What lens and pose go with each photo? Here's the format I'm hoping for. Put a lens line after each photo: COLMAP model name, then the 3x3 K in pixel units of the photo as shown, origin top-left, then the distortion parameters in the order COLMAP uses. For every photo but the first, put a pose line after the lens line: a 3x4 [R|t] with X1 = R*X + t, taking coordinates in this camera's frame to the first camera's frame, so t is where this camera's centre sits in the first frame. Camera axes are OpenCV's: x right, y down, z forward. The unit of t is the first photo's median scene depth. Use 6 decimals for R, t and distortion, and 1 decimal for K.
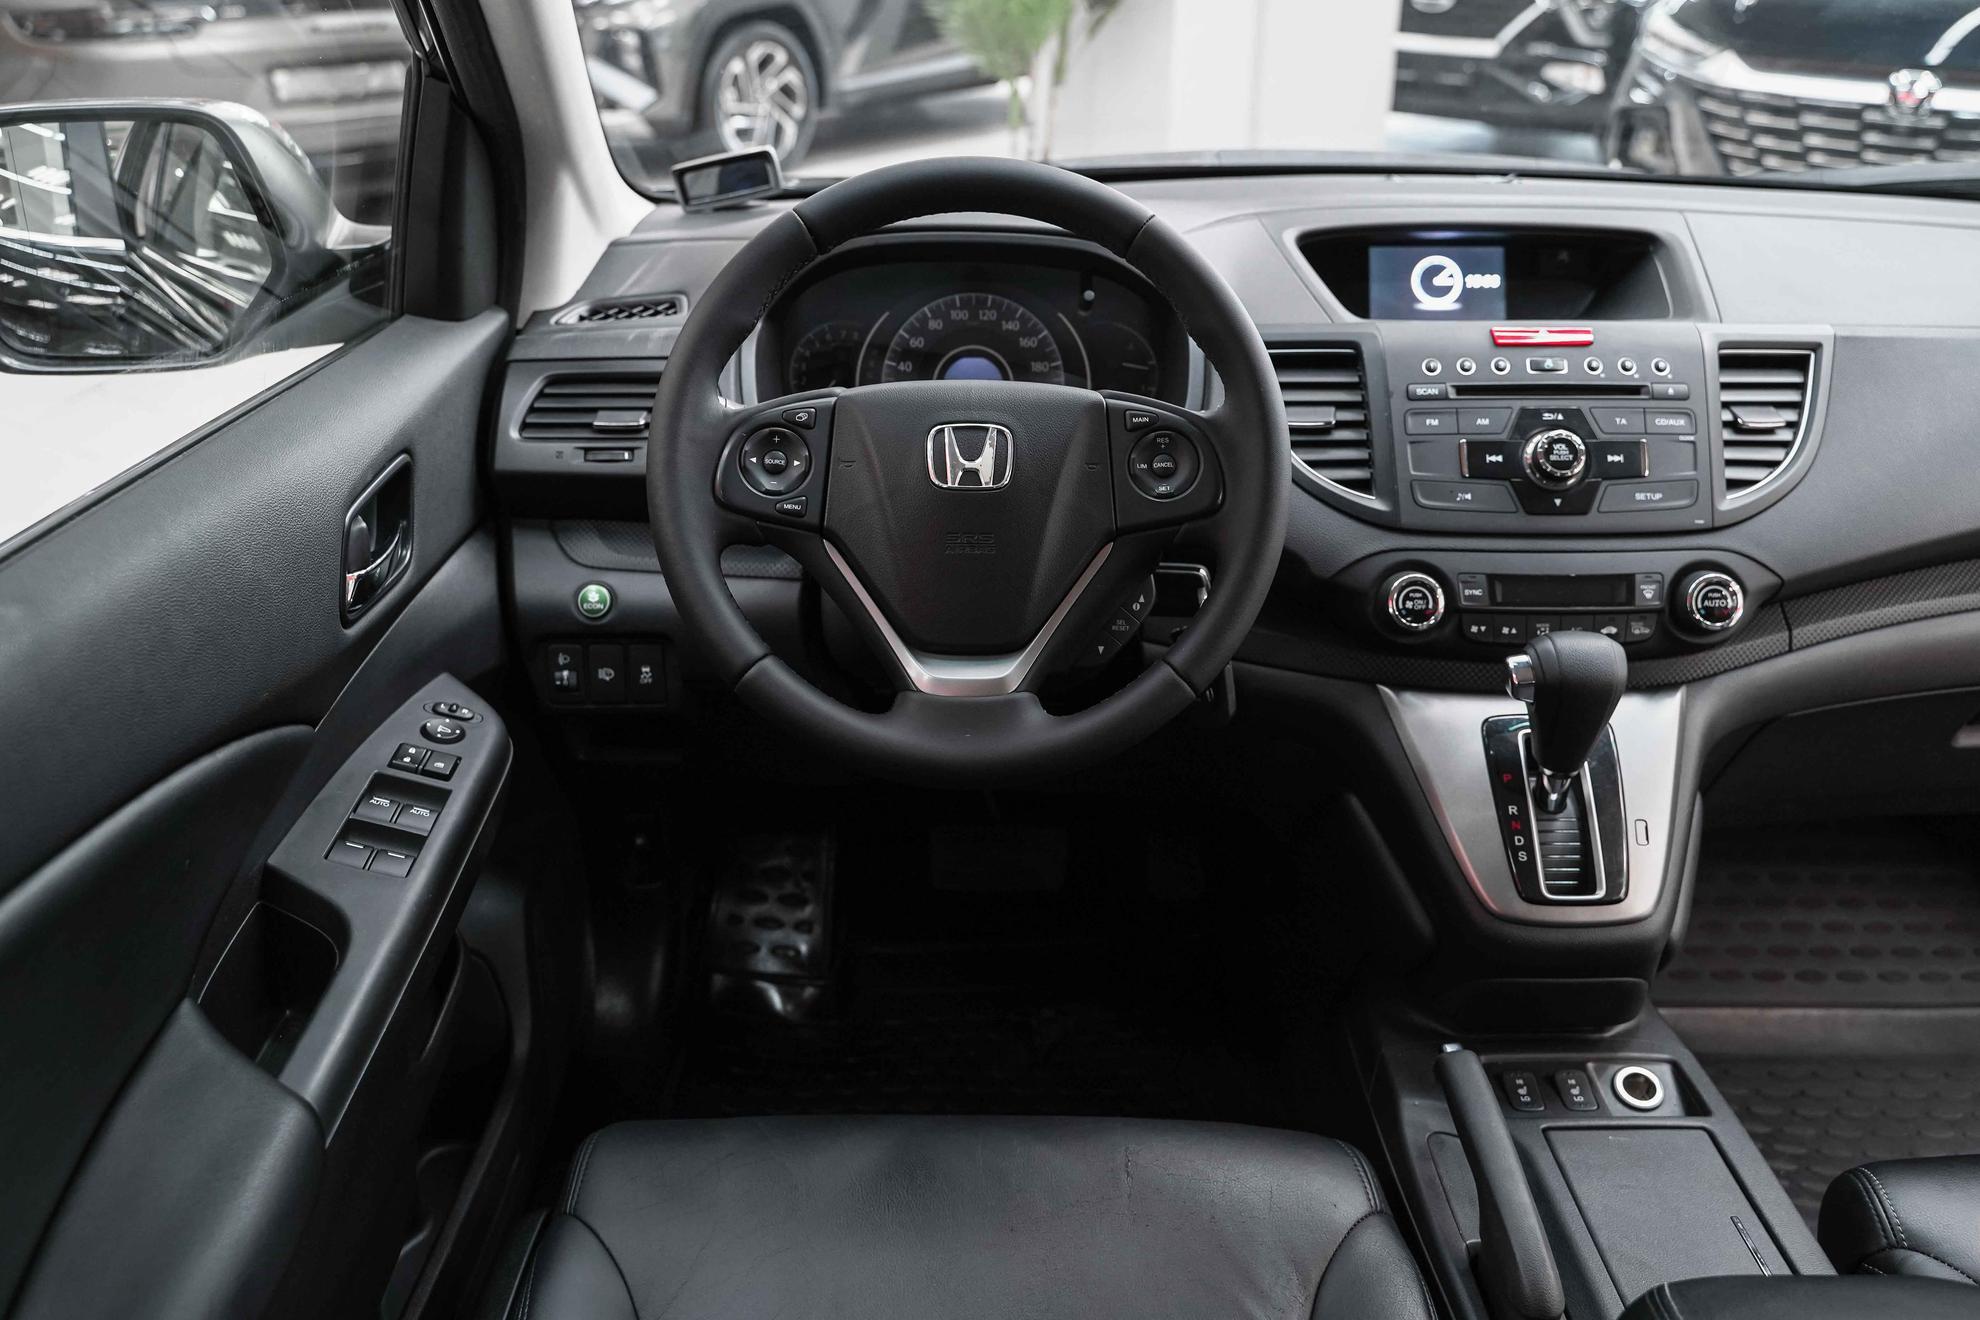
lens RADIAL K [[1718.2, 0, 993.6], [0, 1718.2, 617.2], [0, 0, 1]] dist [-0.004356, -0.007028]
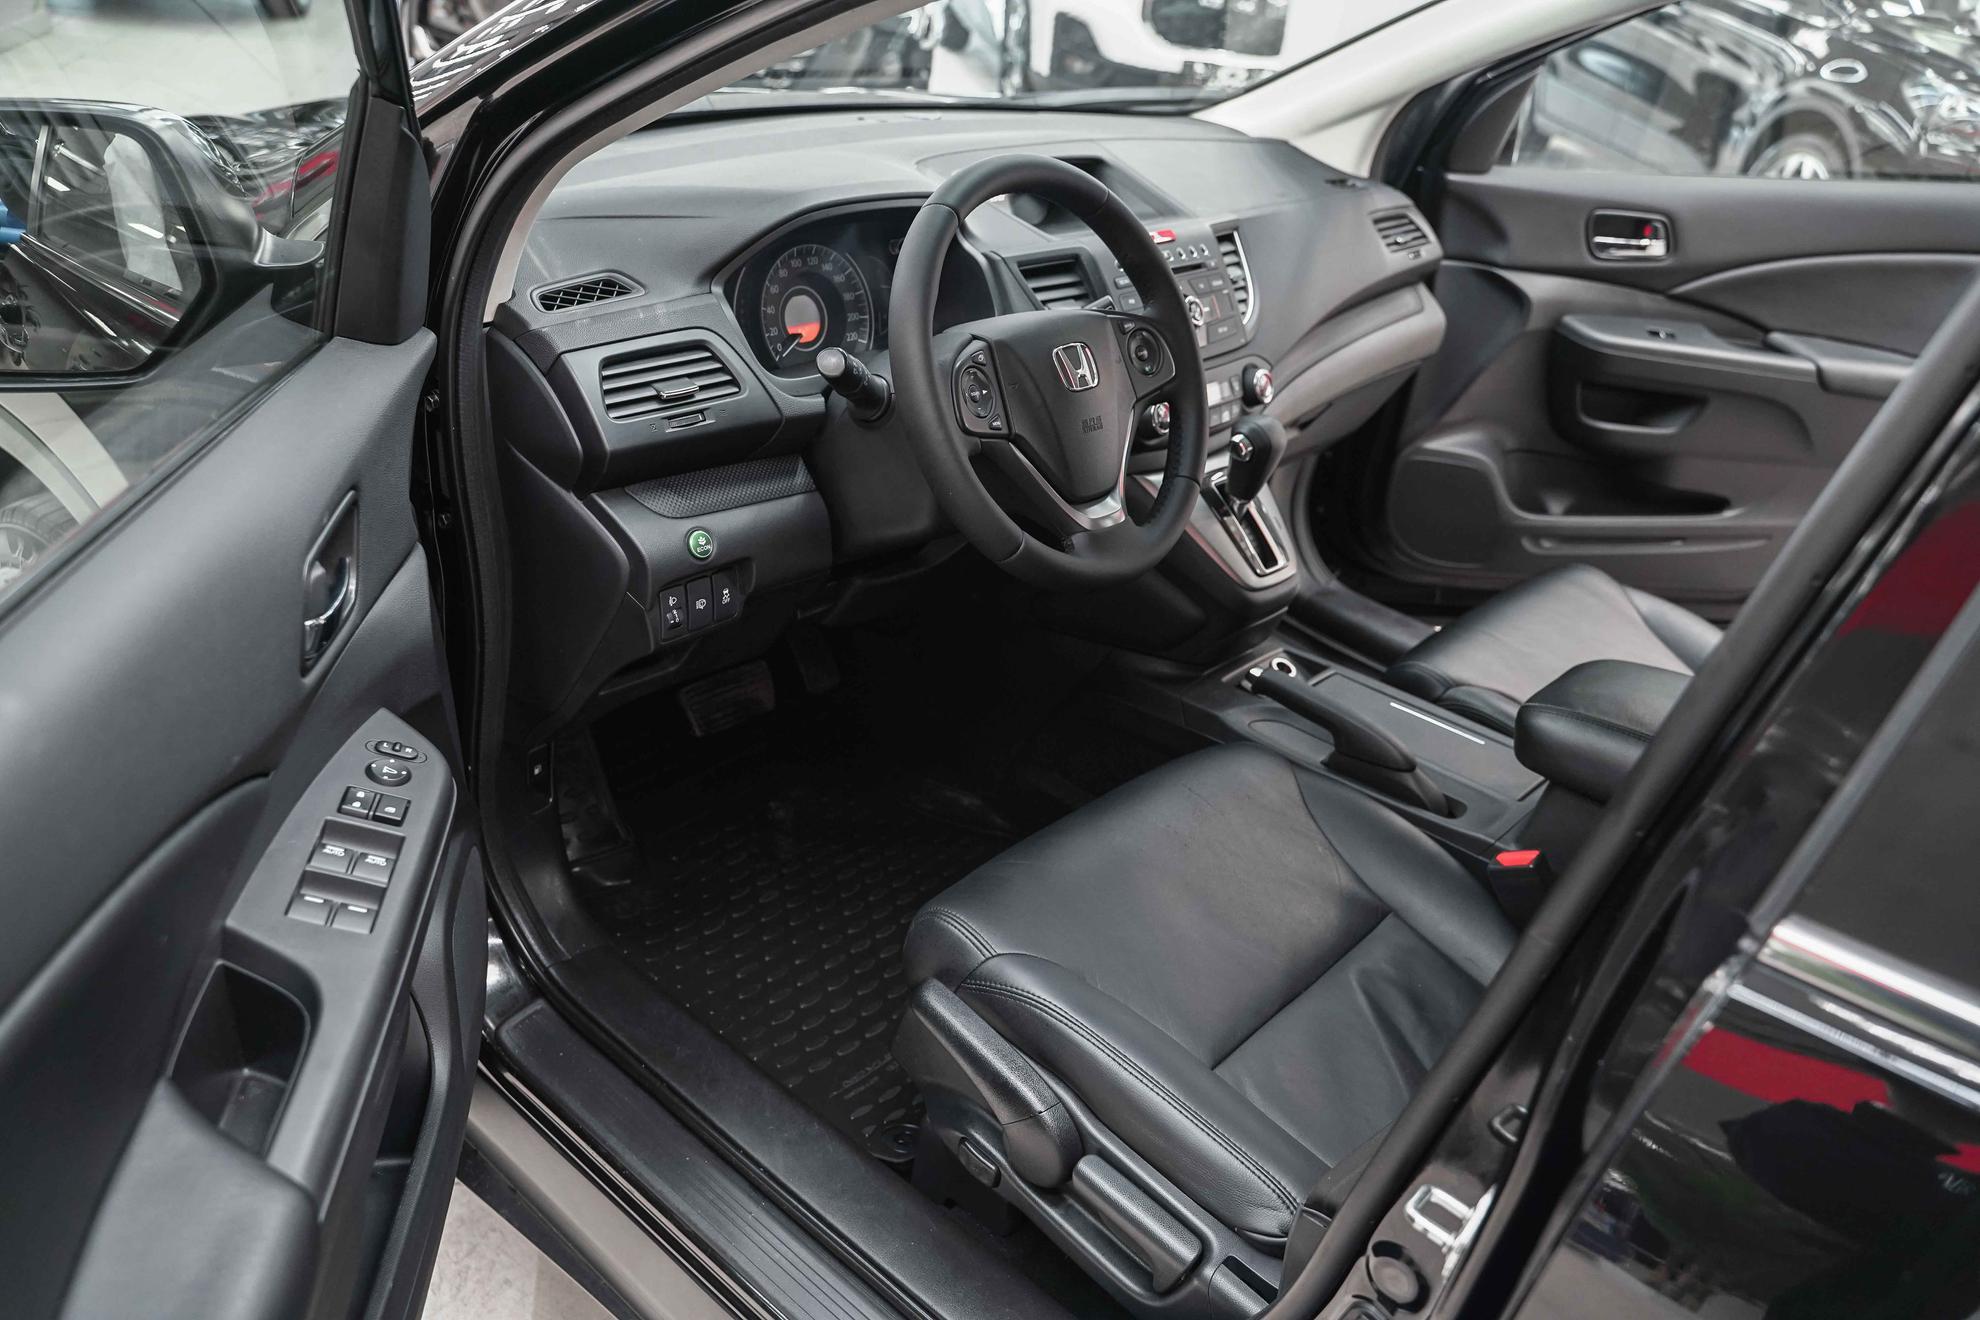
lens RADIAL K [[1598.2, 0, 990.0], [0, 1598.2, 660.0], [0, 0, 1]] dist [-0.001956, 0.000735]
pose [[0.653733, -0.285839, 0.700664, -0.927504], [0.185687, 0.958200, 0.217652, -0.140449], [-0.733590, -0.012182, 0.679483, 0.107471]]
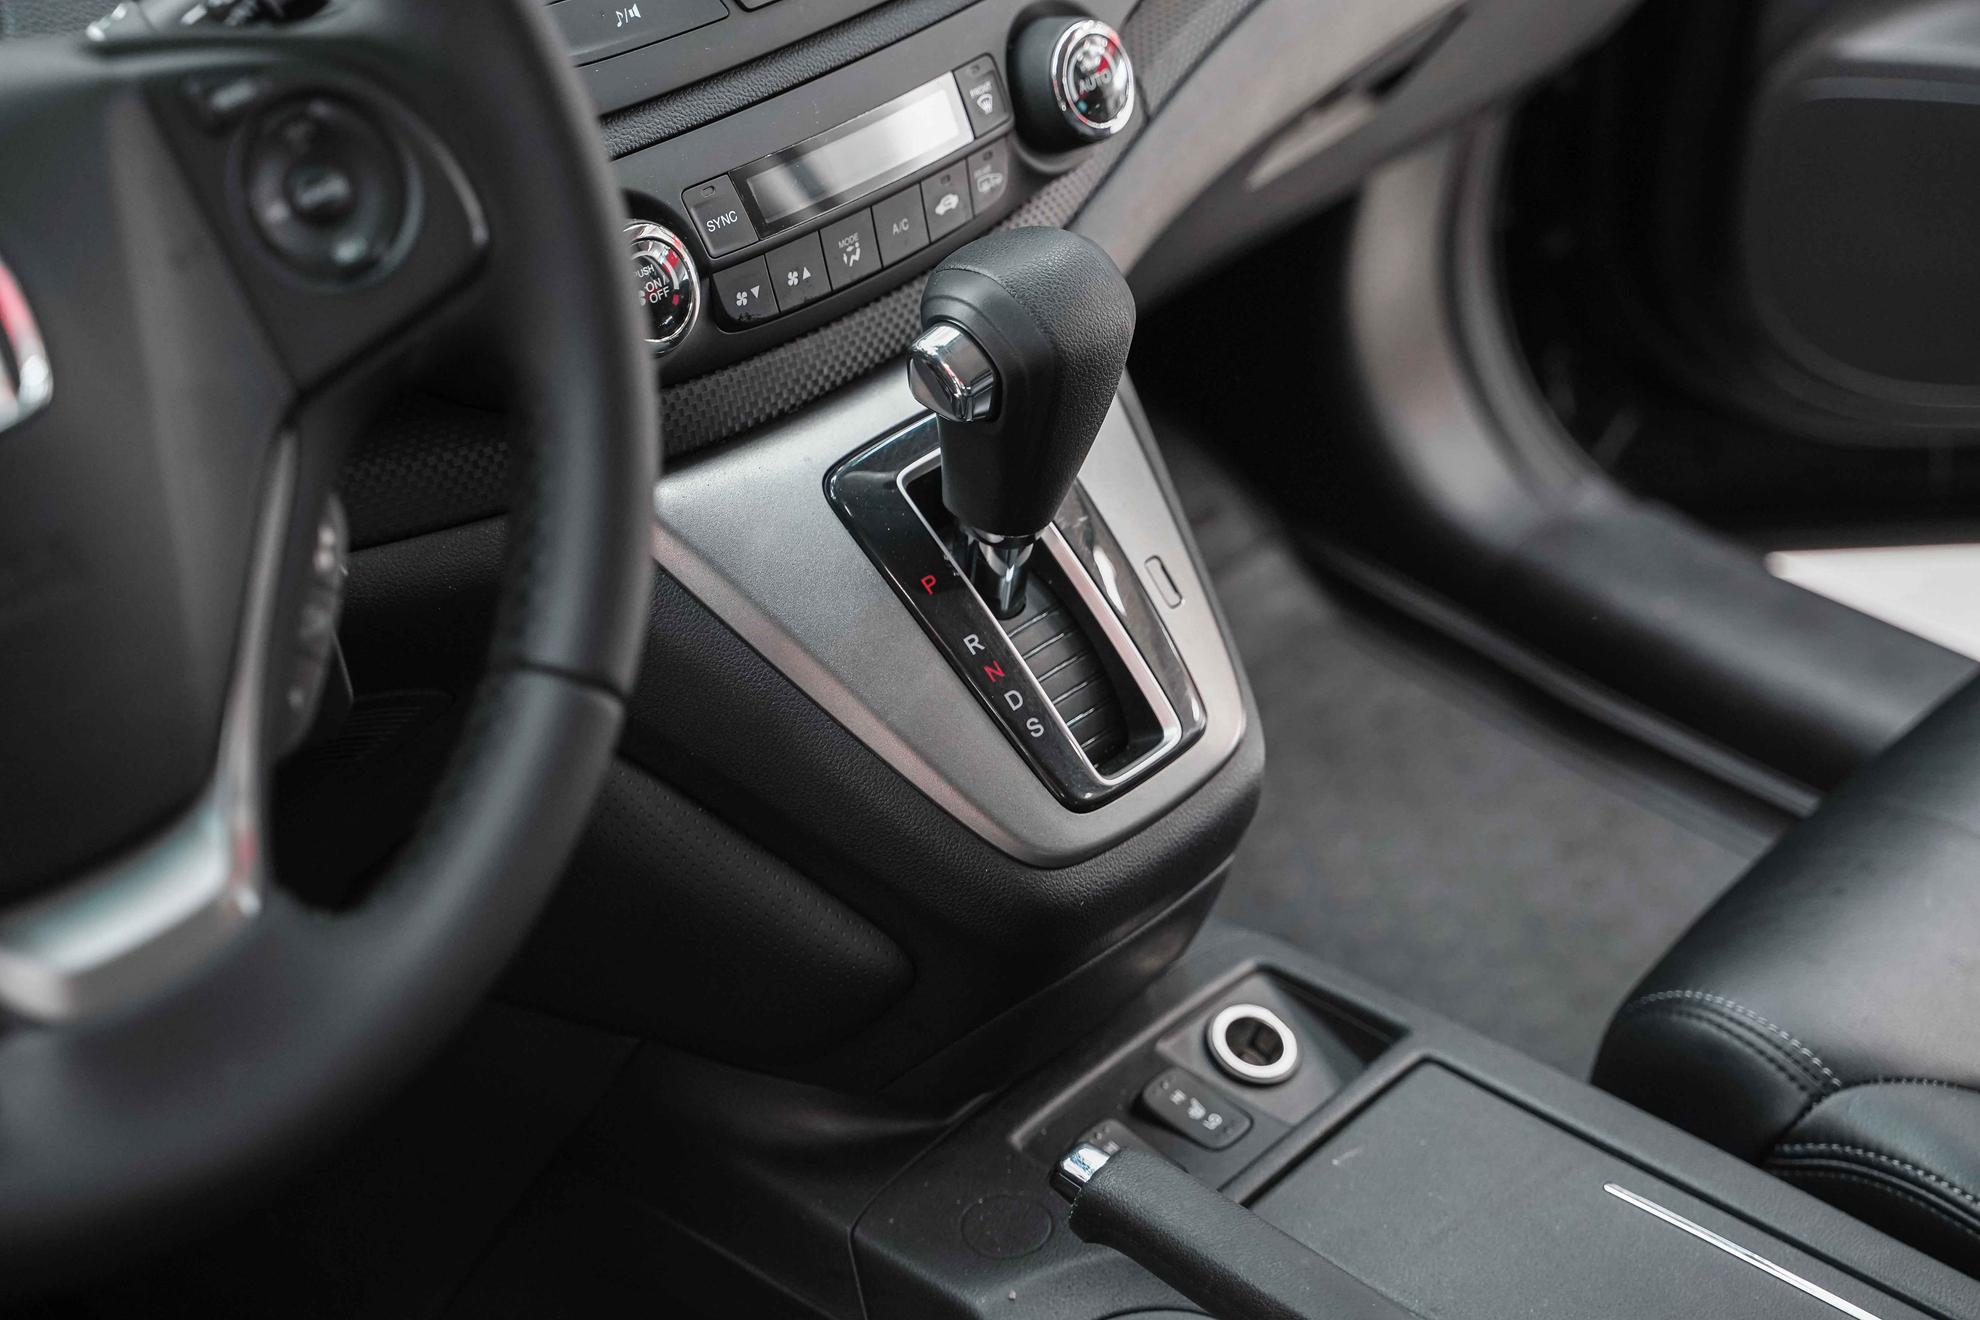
lens RADIAL K [[3601.7, 0, 990.0], [0, 3601.7, 660.0], [0, 0, 1]] dist [0.066077, 0.170539]
pose [[0.654338, -0.400965, 0.641147, -0.304478], [0.272521, 0.915915, 0.294672, -0.160843], [-0.705389, -0.018089, 0.708589, 0.289173]]
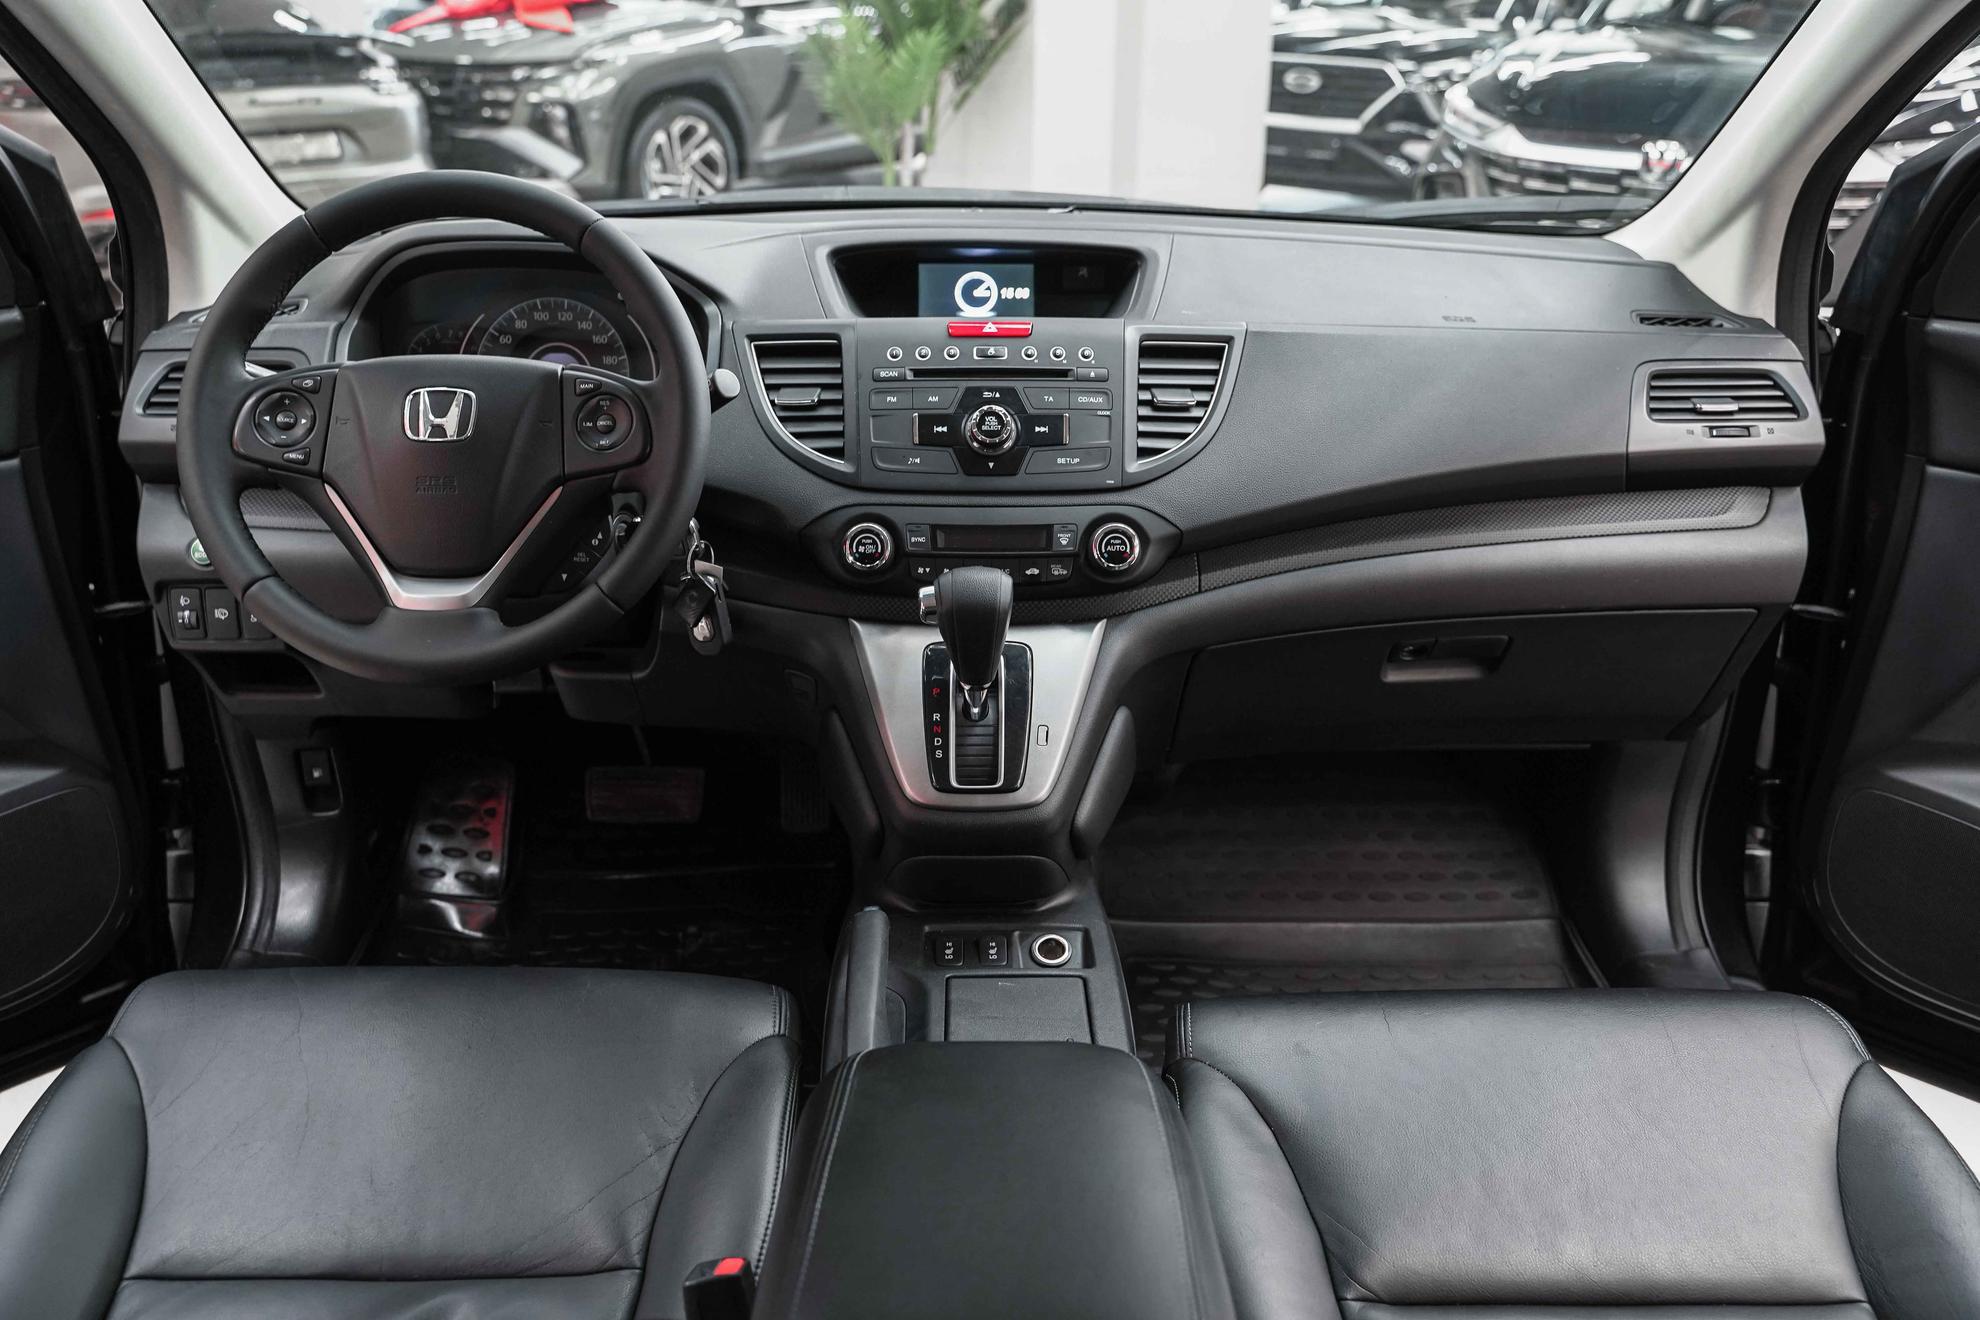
lens RADIAL K [[1598.2, 0, 990.0], [0, 1598.2, 660.0], [0, 0, 1]] dist [-0.001956, 0.000735]
pose [[0.999941, 0.000329, 0.010891, 0.310012], [-0.000323, 1.000000, -0.000582, 0.068872], [-0.010891, 0.000578, 0.999941, -0.117246]]
